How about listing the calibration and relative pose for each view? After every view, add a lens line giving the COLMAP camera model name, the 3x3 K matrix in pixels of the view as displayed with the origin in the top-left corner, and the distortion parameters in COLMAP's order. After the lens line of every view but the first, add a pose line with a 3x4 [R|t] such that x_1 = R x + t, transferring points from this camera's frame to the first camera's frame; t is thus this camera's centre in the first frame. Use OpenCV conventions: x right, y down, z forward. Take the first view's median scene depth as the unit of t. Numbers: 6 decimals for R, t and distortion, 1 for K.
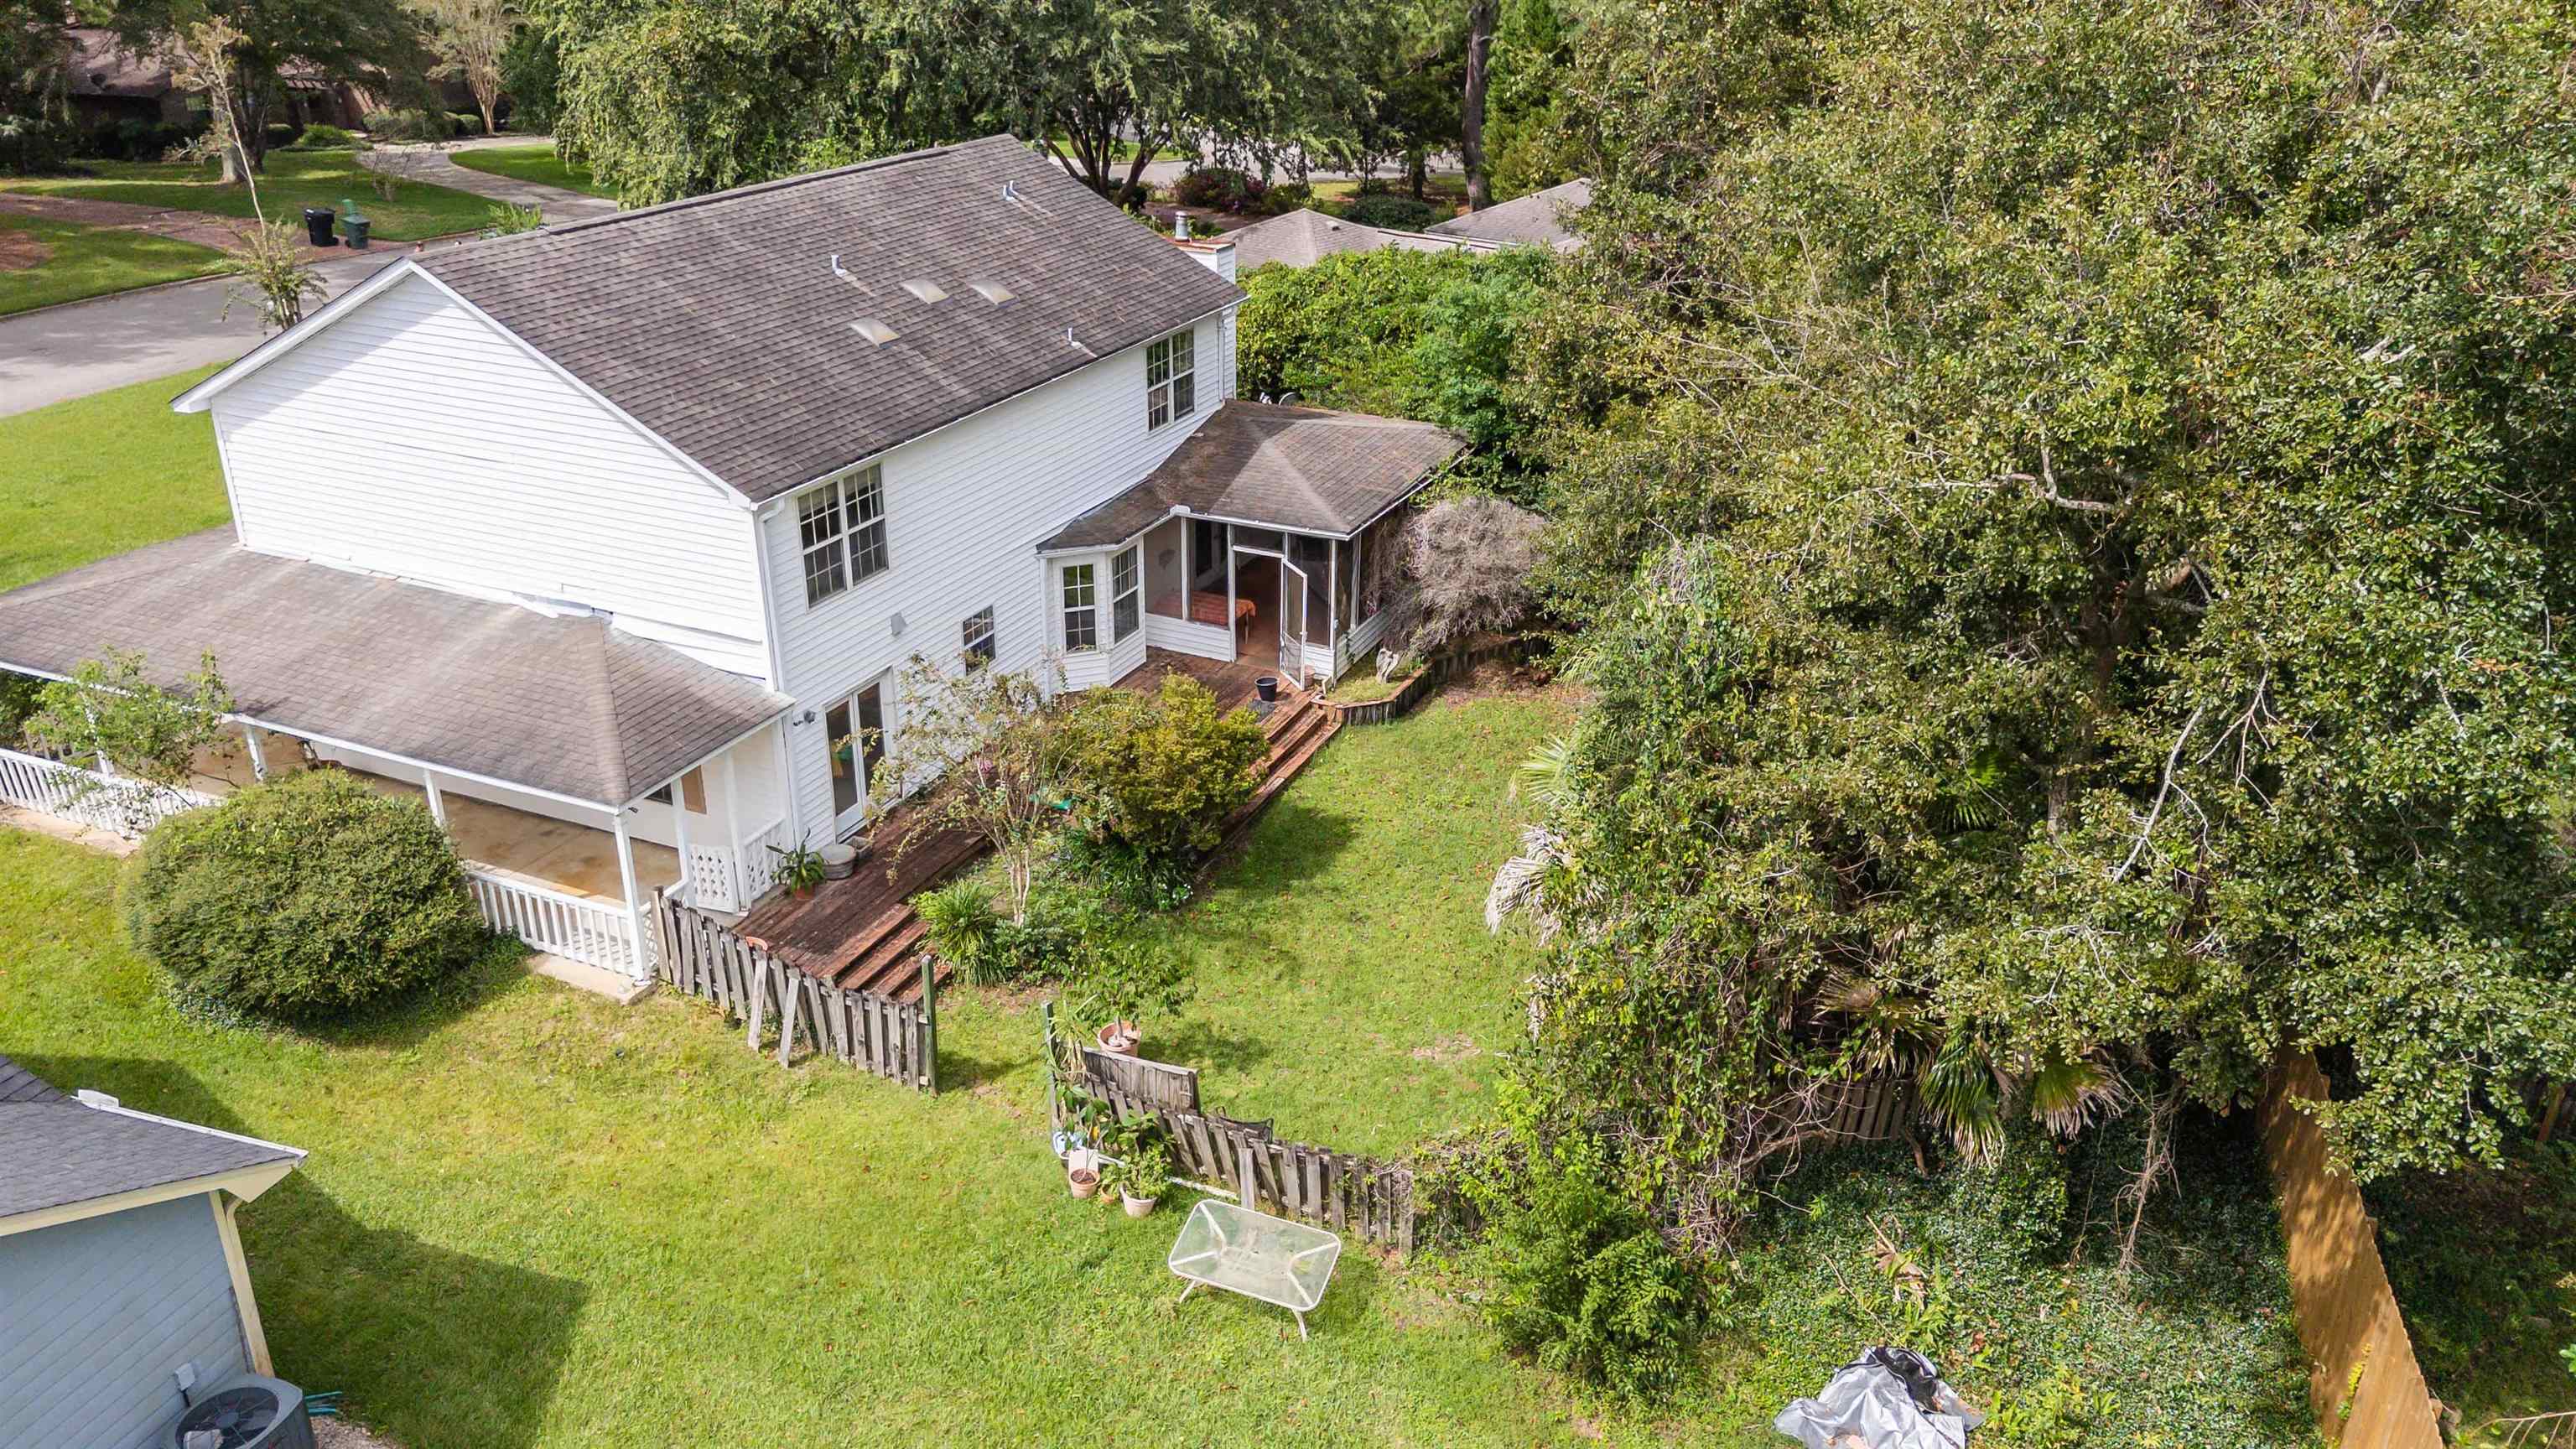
lens RADIAL K [[1817.9, 0, 1279.6], [0, 1817.9, 722.1], [0, 0, 1]] dist [0.049170, -0.004753]
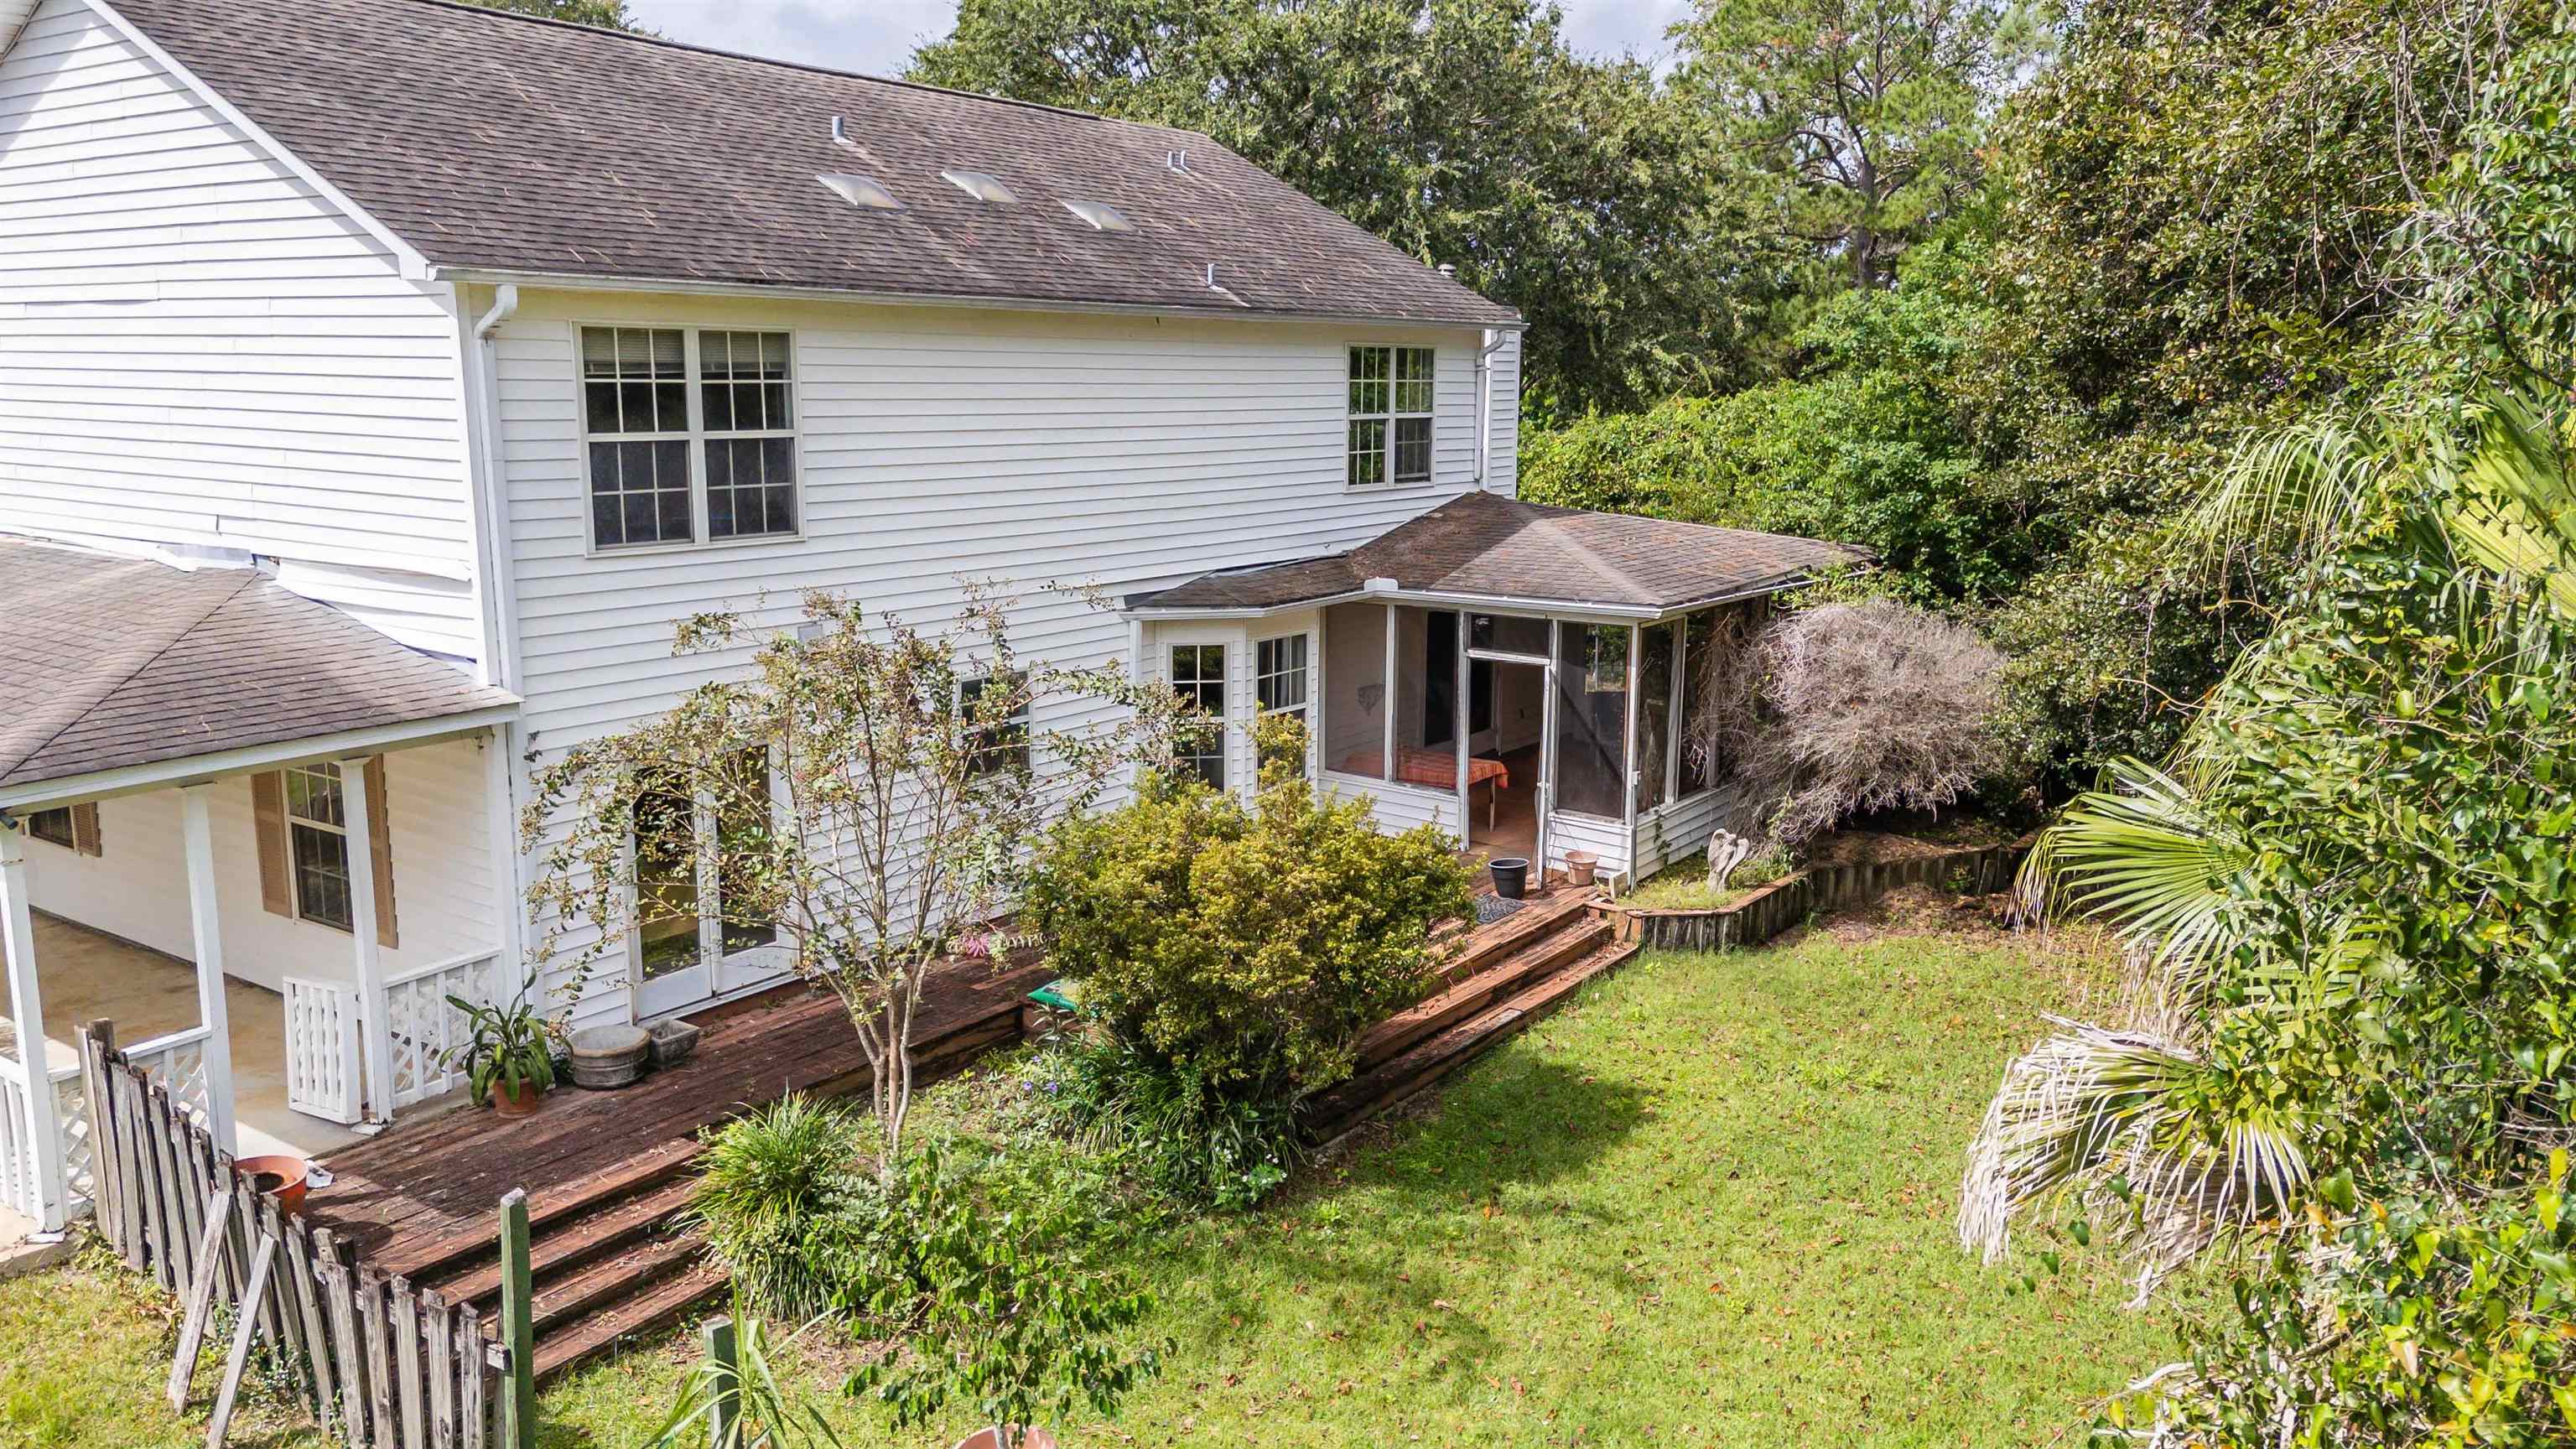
lens RADIAL K [[1817.9, 0, 1279.6], [0, 1817.9, 722.1], [0, 0, 1]] dist [0.049170, -0.004753]
pose [[0.979219, 0.030744, -0.200462, 0.037952], [-0.078931, 0.968283, -0.237062, 0.080829], [0.186816, 0.247958, 0.950587, 0.450650]]
